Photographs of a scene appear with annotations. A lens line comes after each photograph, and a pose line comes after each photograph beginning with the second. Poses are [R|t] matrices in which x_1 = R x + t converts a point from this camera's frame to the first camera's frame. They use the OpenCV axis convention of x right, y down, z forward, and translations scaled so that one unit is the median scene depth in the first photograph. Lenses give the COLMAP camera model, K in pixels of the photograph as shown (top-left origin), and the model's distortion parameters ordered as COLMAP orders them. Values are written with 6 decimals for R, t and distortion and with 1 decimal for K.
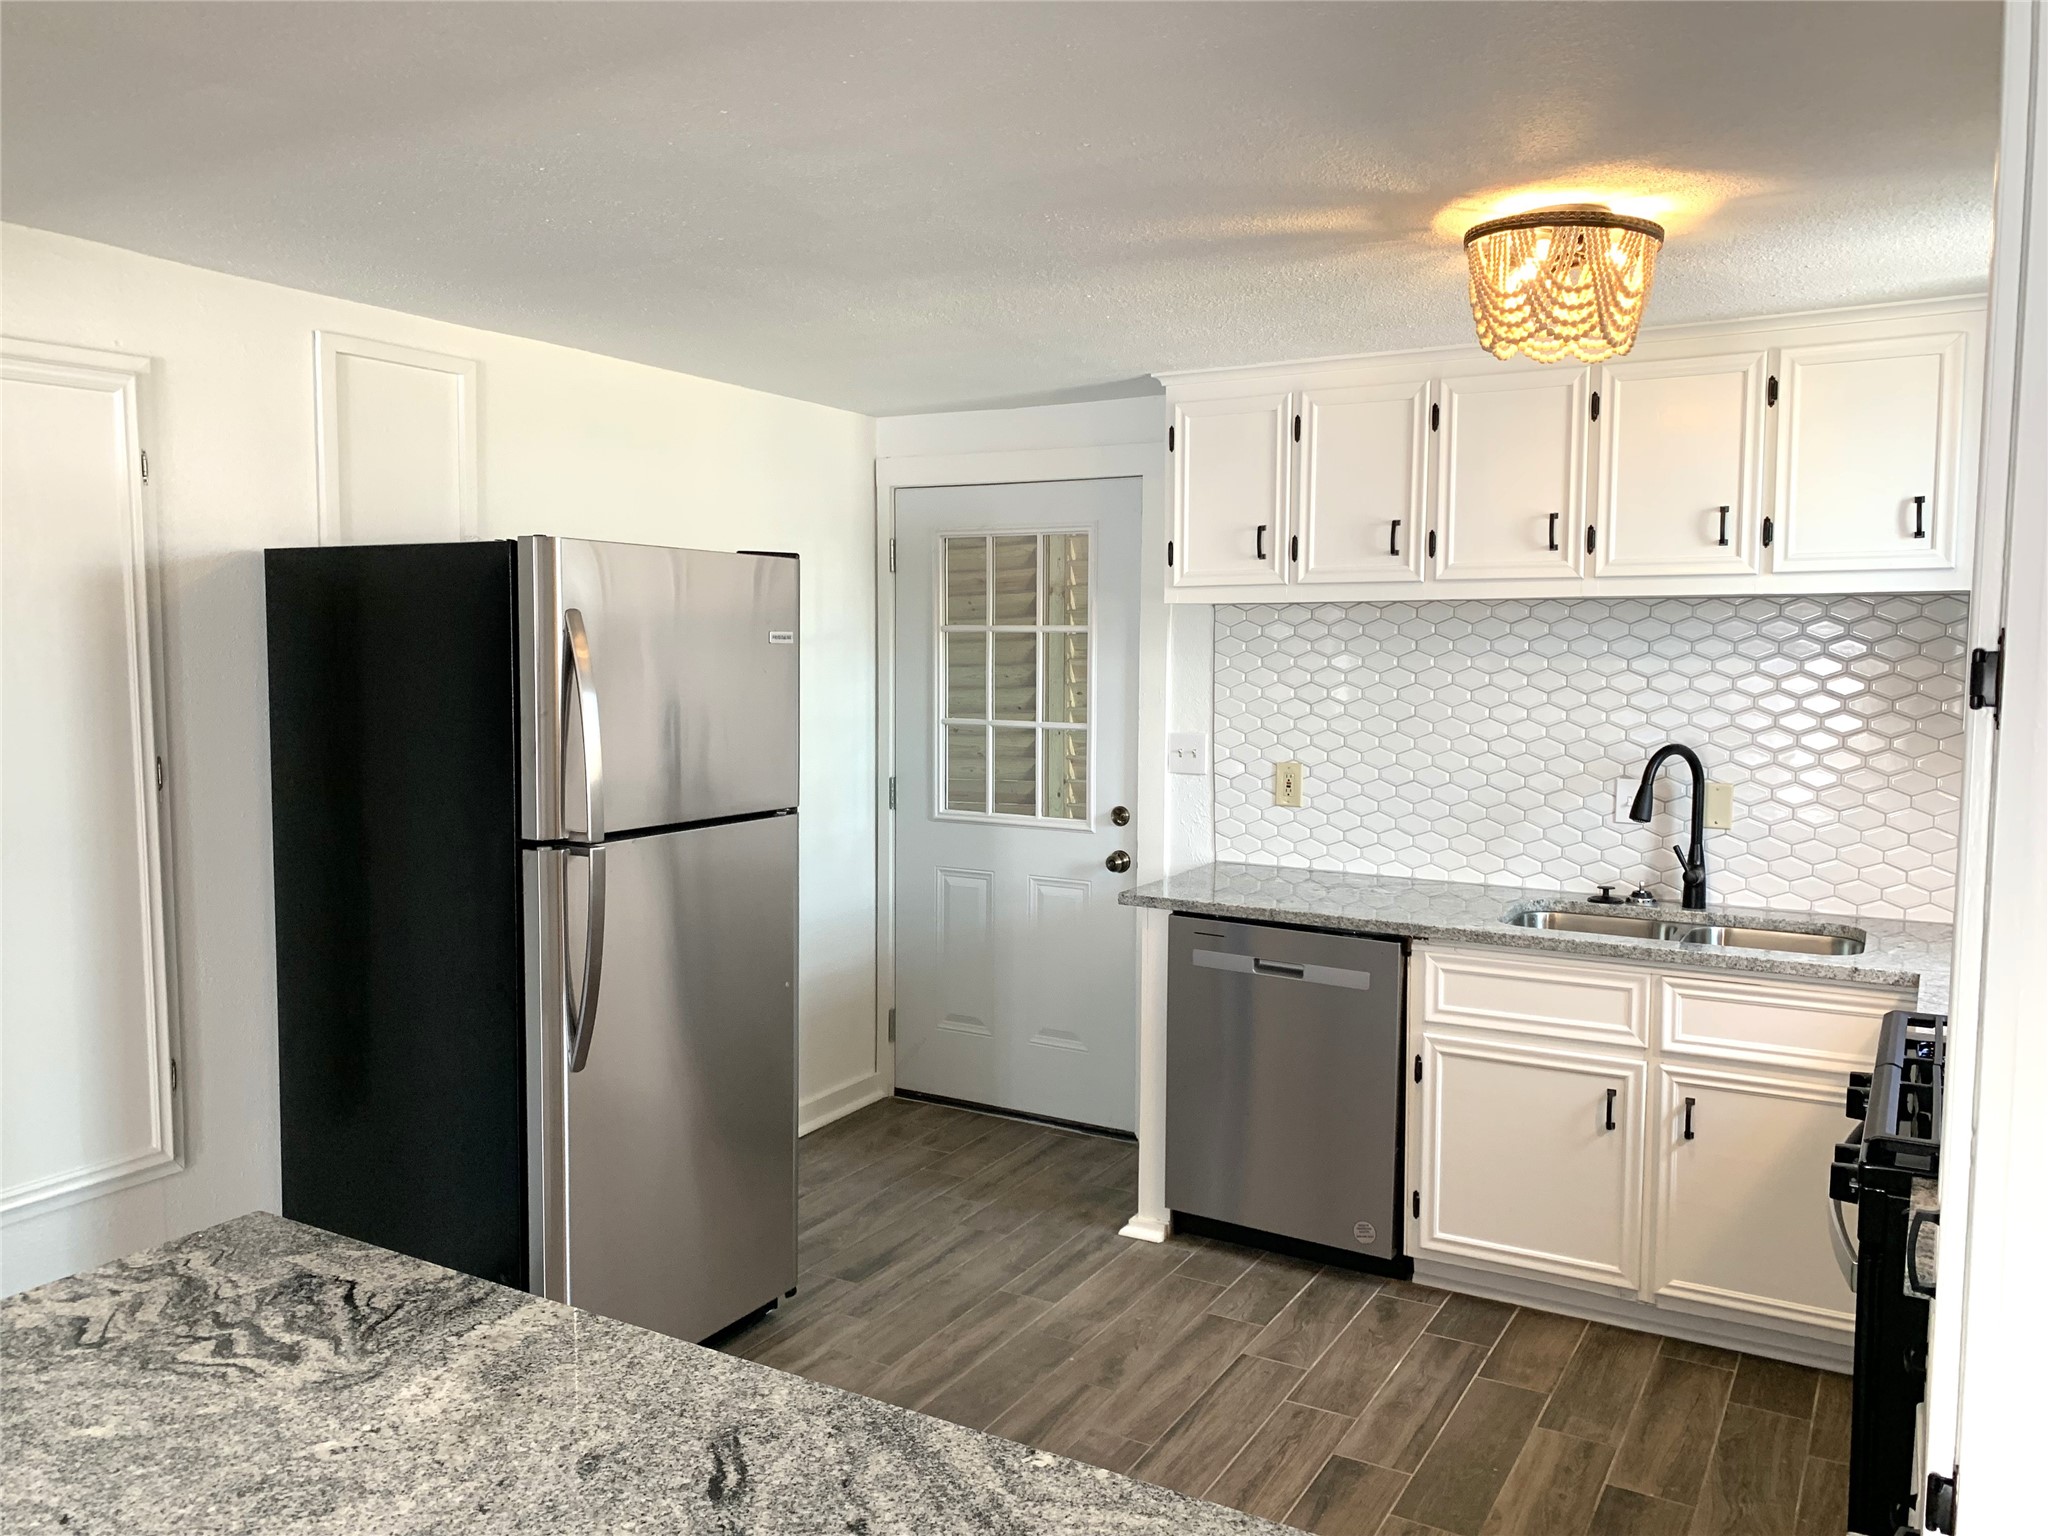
lens RADIAL K [[1555.9, 0, 1005.6], [0, 1555.9, 767.2], [0, 0, 1]] dist [0.039774, -0.044950]
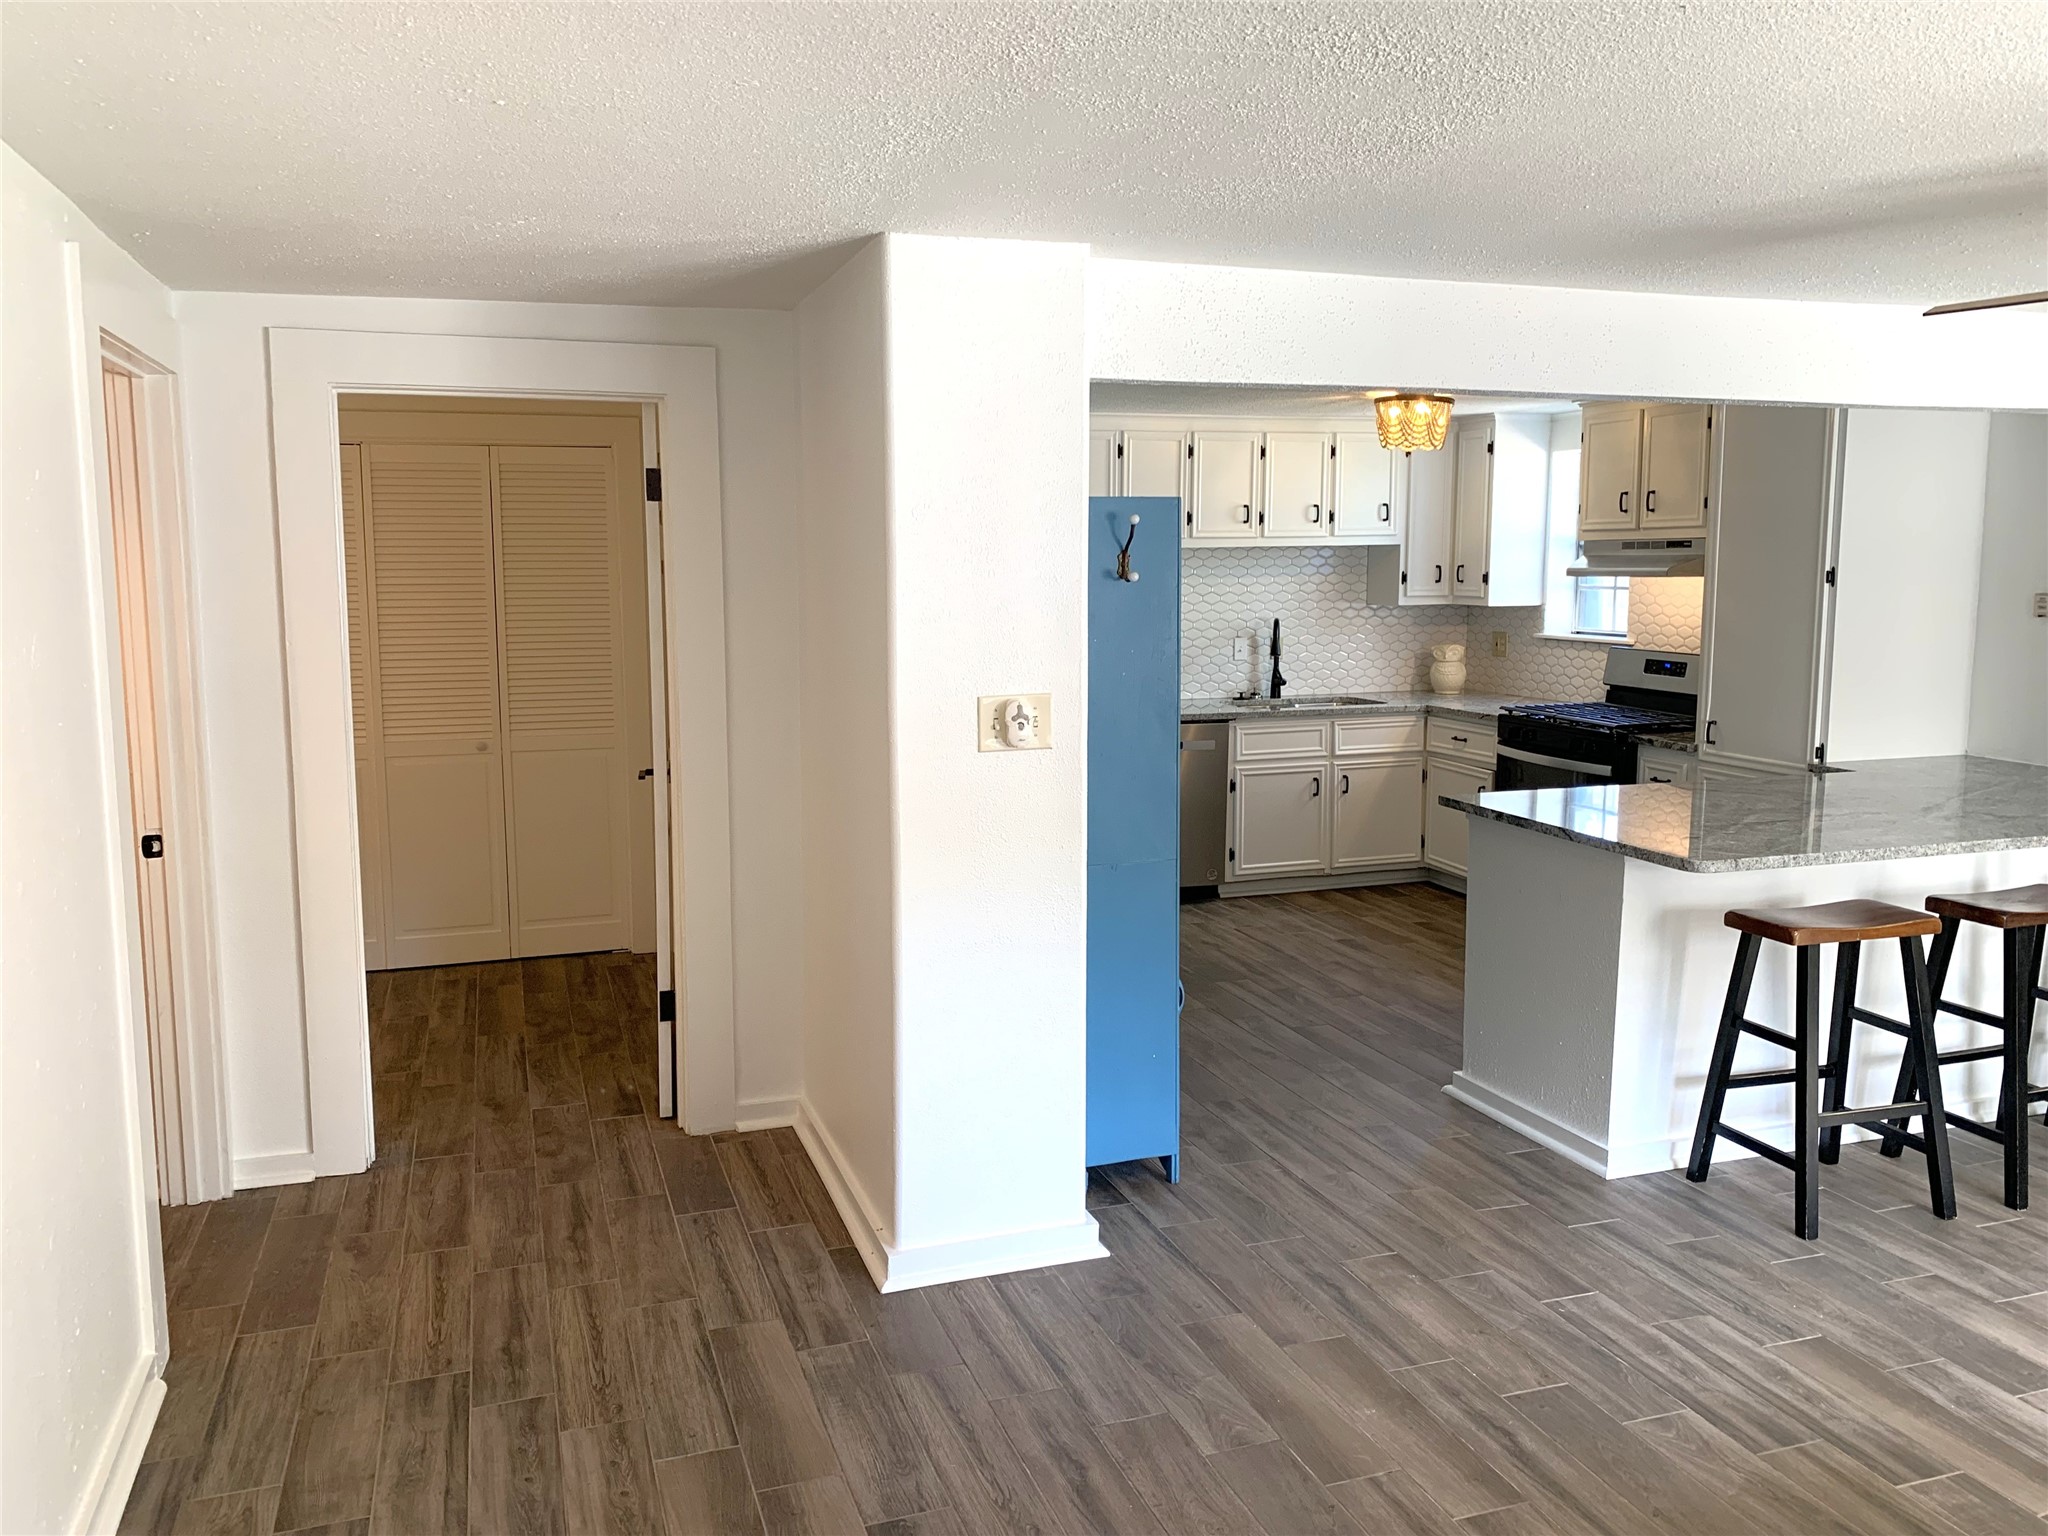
lens RADIAL K [[1555.9, 0, 1005.7], [0, 1555.9, 752.3], [0, 0, 1]] dist [0.039774, -0.044950]
pose [[0.658343, -0.100585, 0.745967, -1.407135], [0.067668, 0.994927, 0.074435, -0.016059], [-0.749671, 0.001474, 0.661810, -0.089743]]
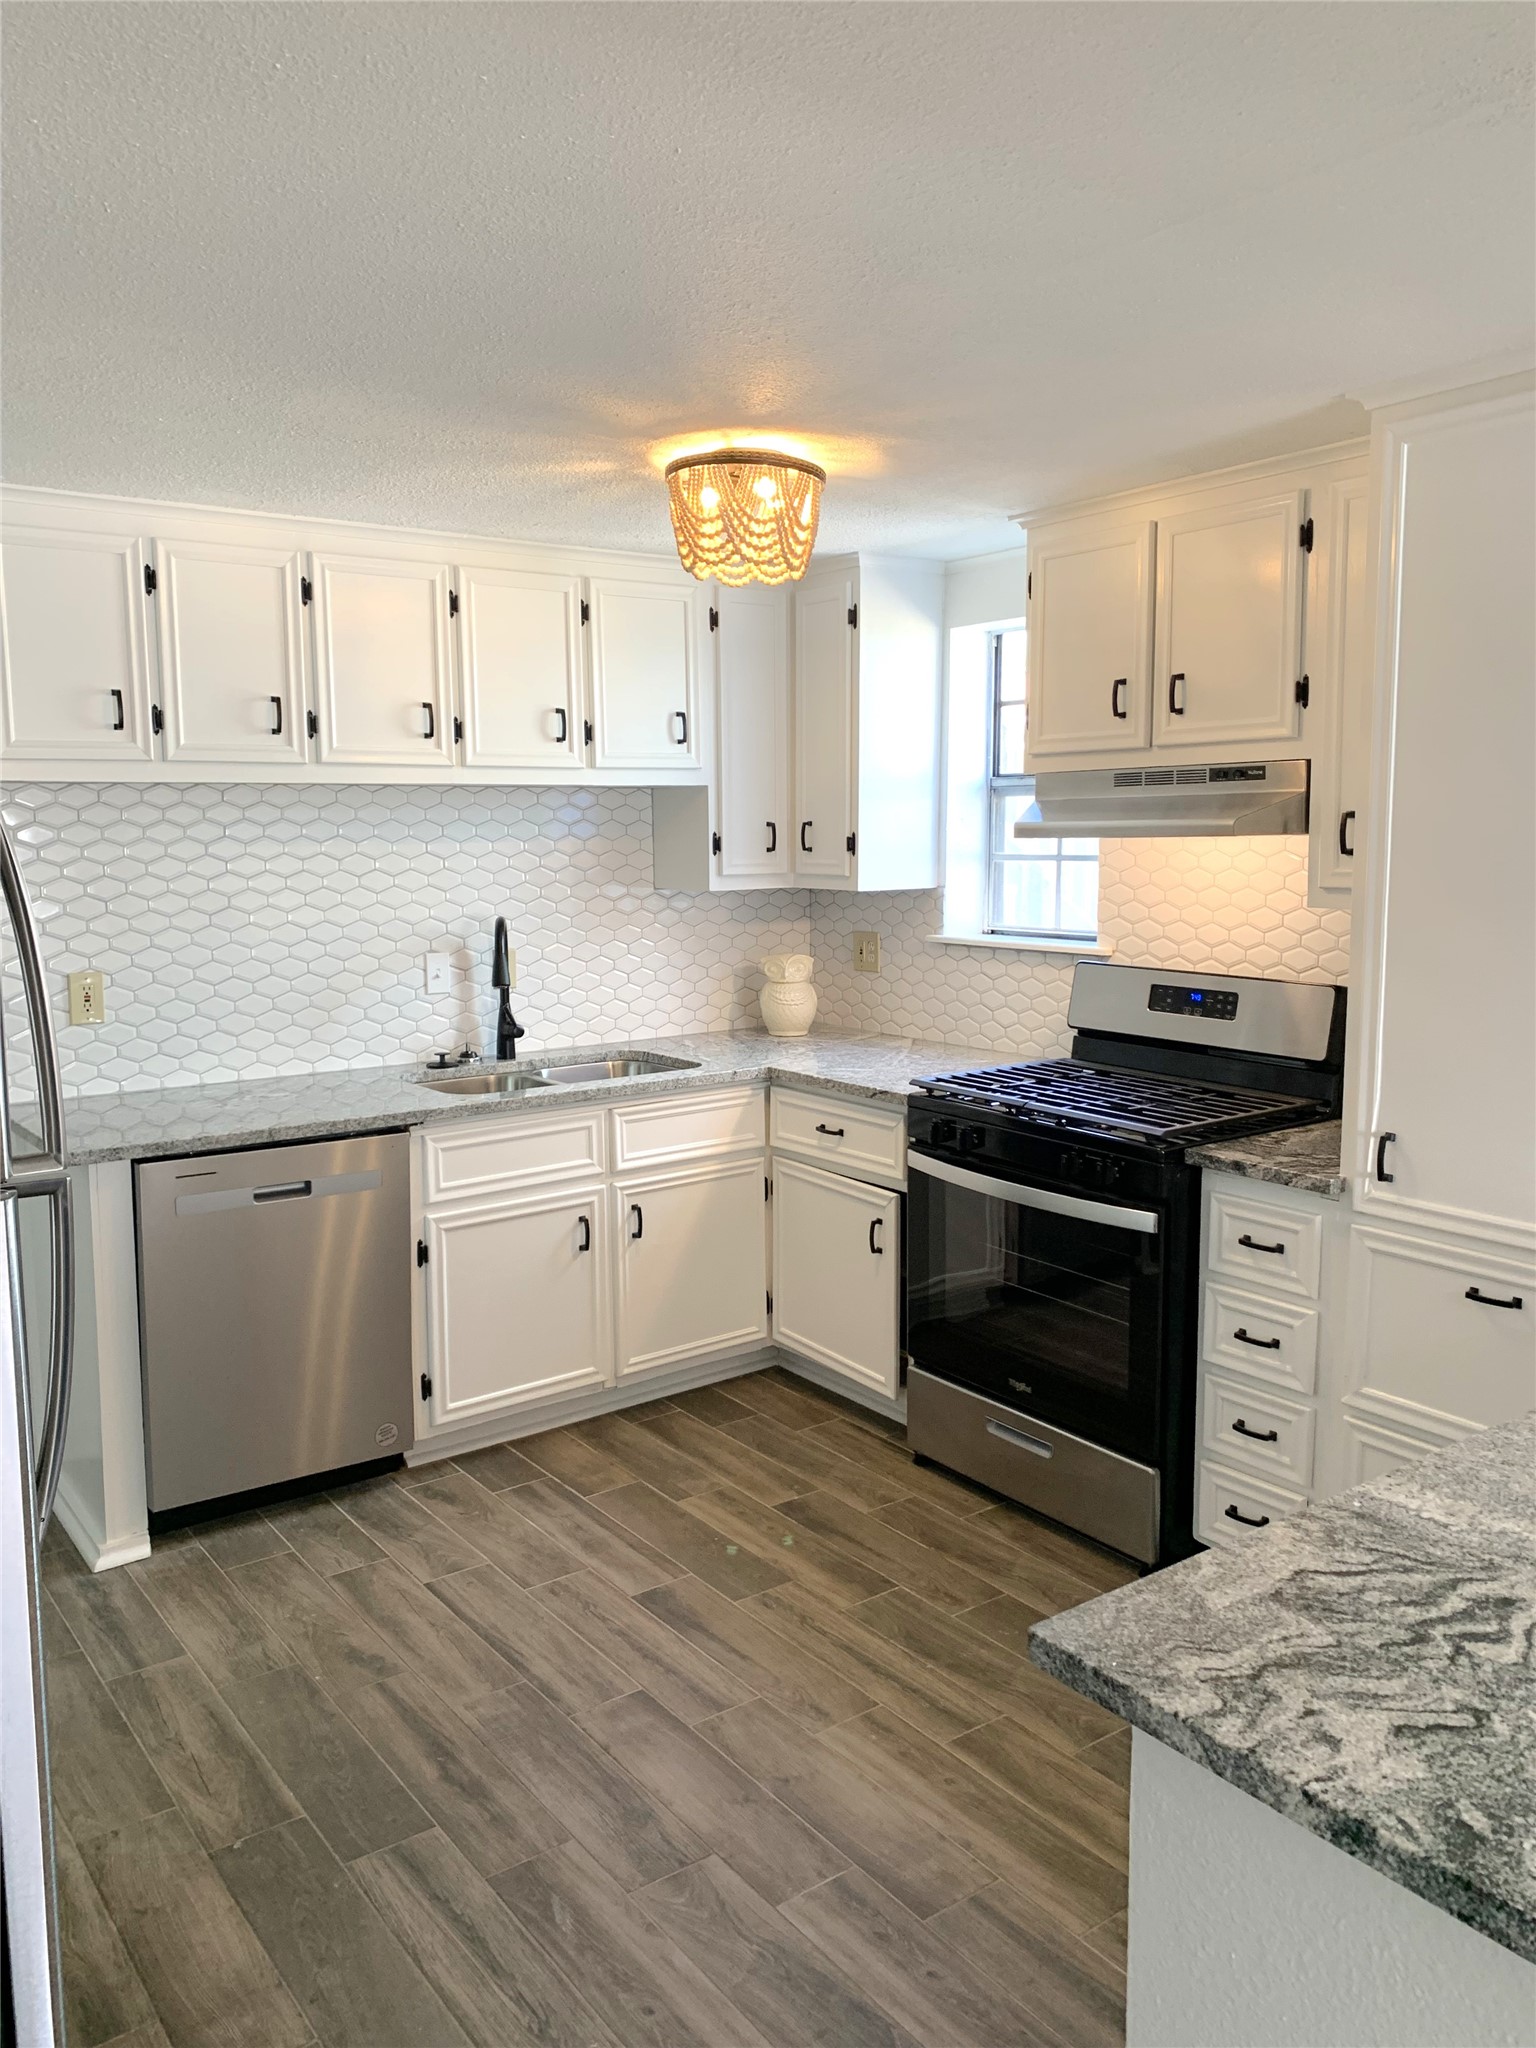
lens RADIAL K [[1555.9, 0, 770.0], [0, 1555.9, 1020.5], [0, 0, 1]] dist [0.039774, -0.044950]
pose [[0.388007, -0.122306, 0.913505, -0.554576], [0.083660, 0.991738, 0.097245, -0.034932], [-0.917851, 0.038692, 0.395034, 0.396239]]
